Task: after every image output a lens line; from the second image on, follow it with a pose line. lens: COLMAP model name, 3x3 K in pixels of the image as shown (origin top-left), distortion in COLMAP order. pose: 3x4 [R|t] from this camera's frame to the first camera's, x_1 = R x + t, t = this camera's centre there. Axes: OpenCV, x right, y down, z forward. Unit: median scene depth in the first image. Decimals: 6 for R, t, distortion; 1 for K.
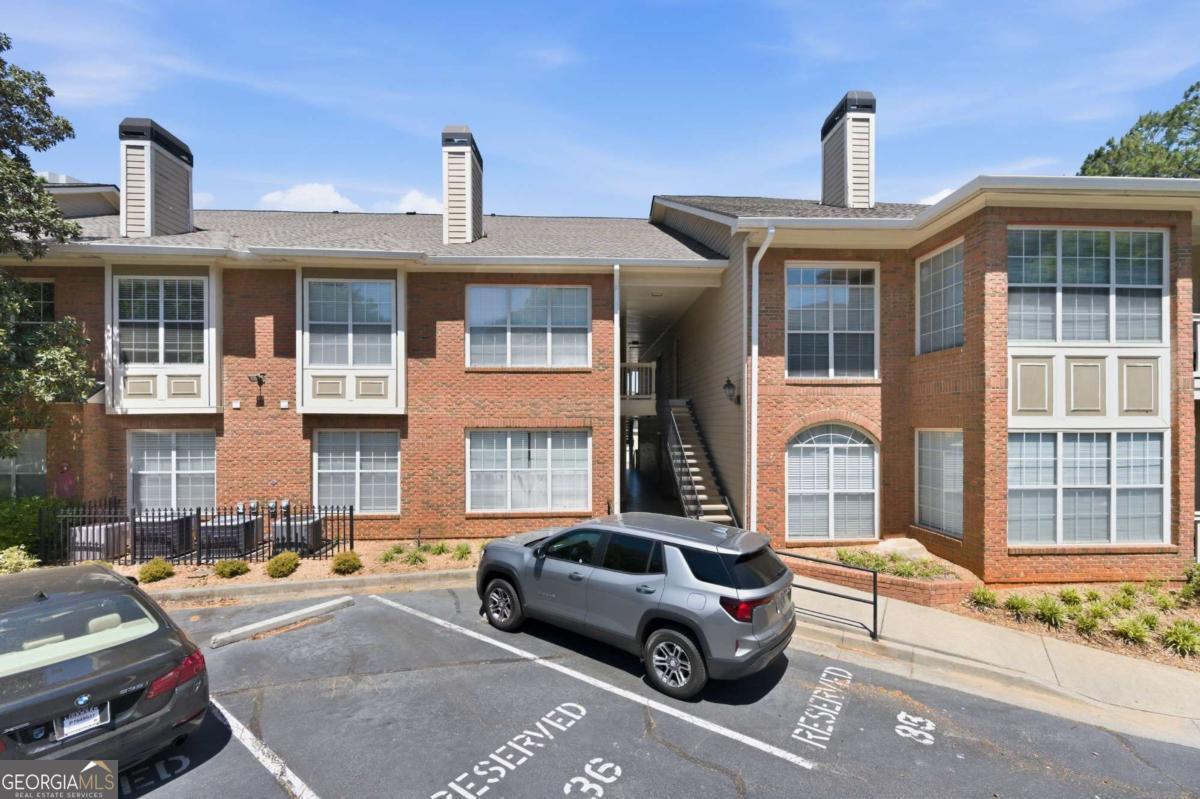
lens RADIAL K [[488.5, 0, 601.0], [0, 488.5, 426.5], [0, 0, 1]] dist [0.001217, 0.000119]
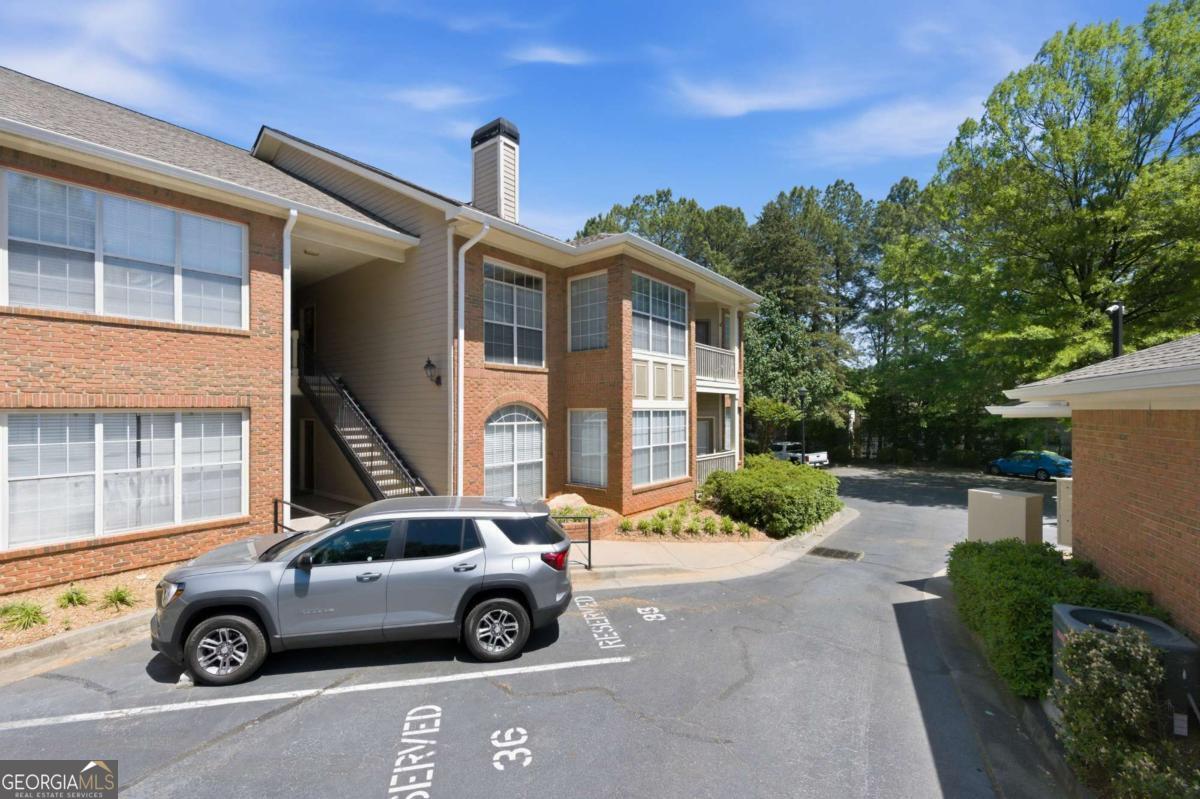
lens RADIAL K [[495.4, 0, 596.7], [0, 495.4, 407.5], [0, 0, 1]] dist [0.001319, -0.000063]
pose [[0.666803, 0.002145, 0.745231, -0.336412], [0.002612, 0.999983, -0.005215, 0.009662], [-0.745229, 0.005424, 0.666786, 0.087141]]
